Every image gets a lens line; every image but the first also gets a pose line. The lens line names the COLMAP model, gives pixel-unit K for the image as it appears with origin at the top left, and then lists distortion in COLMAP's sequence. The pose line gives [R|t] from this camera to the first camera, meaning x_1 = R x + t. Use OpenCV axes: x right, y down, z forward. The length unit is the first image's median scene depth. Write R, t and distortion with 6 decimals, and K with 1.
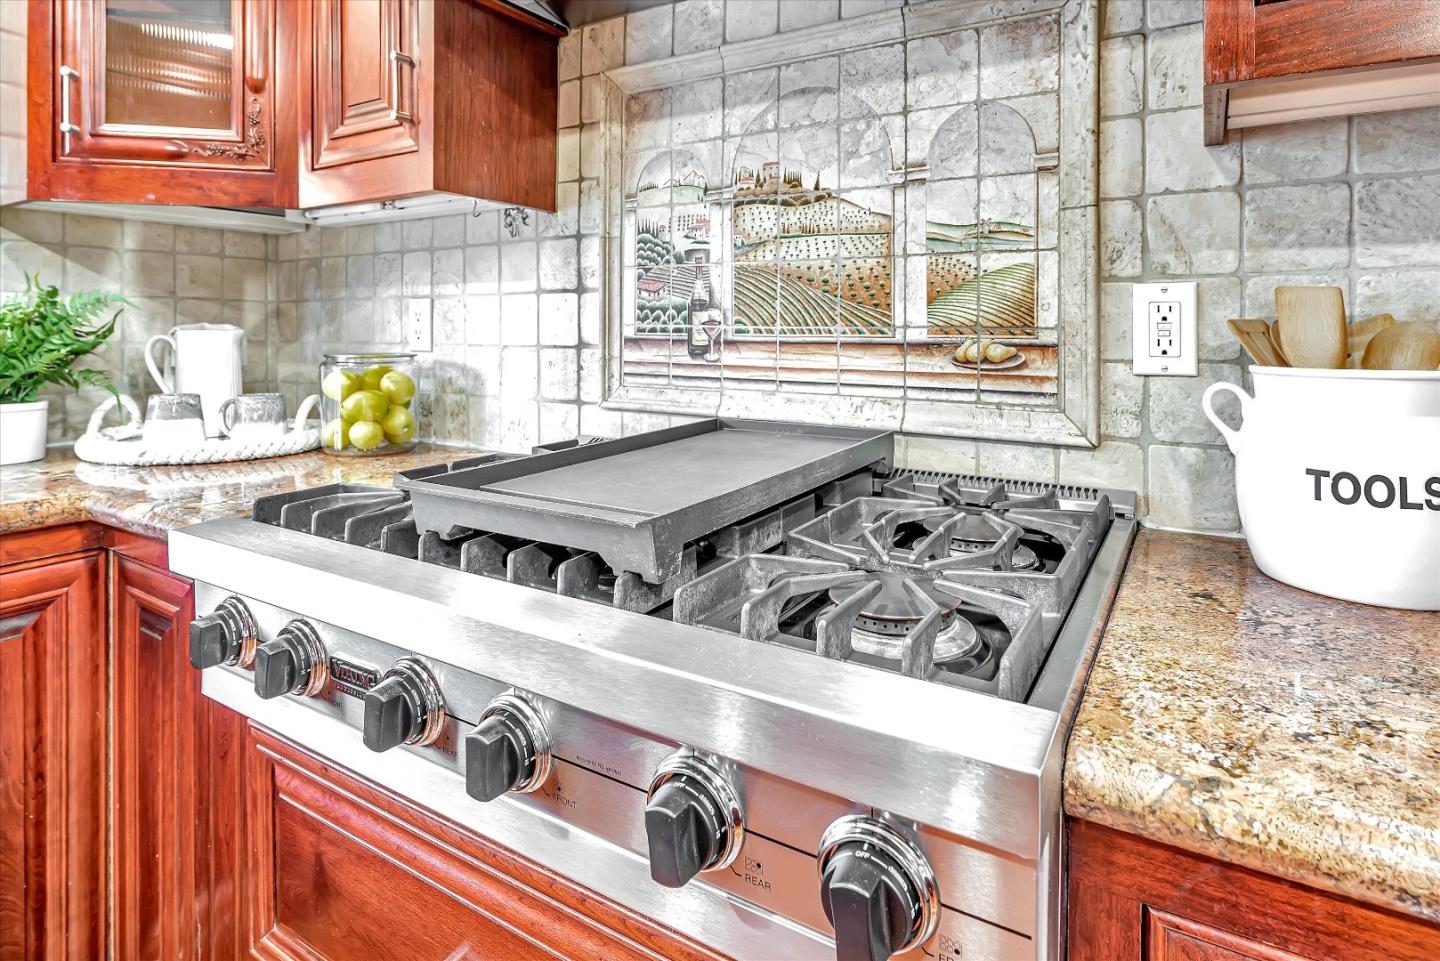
lens RADIAL K [[783.7, 0, 724.5], [0, 783.7, 338.5], [0, 0, 1]] dist [-0.013910, 0.000103]
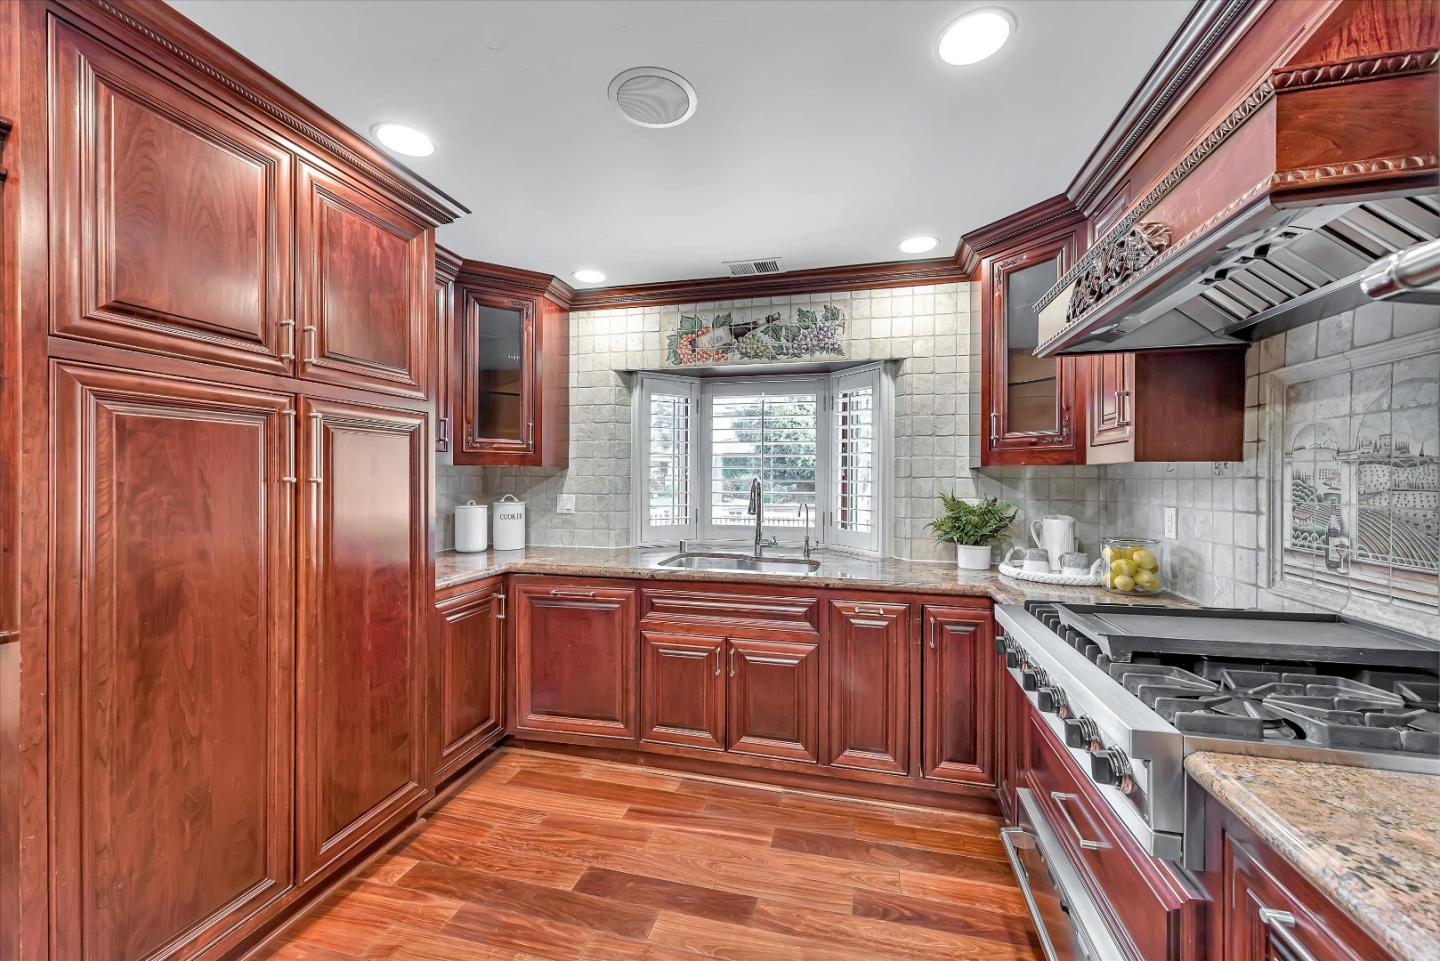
lens RADIAL K [[561.8, 0, 720.0], [0, 561.8, 480.5], [0, 0, 1]] dist [0.001980, 0.000101]
pose [[0.295167, 0.001421, -0.955444, 0.597465], [-0.012163, 0.999923, -0.002270, -0.118000], [0.955368, 0.012292, 0.295162, -0.354081]]
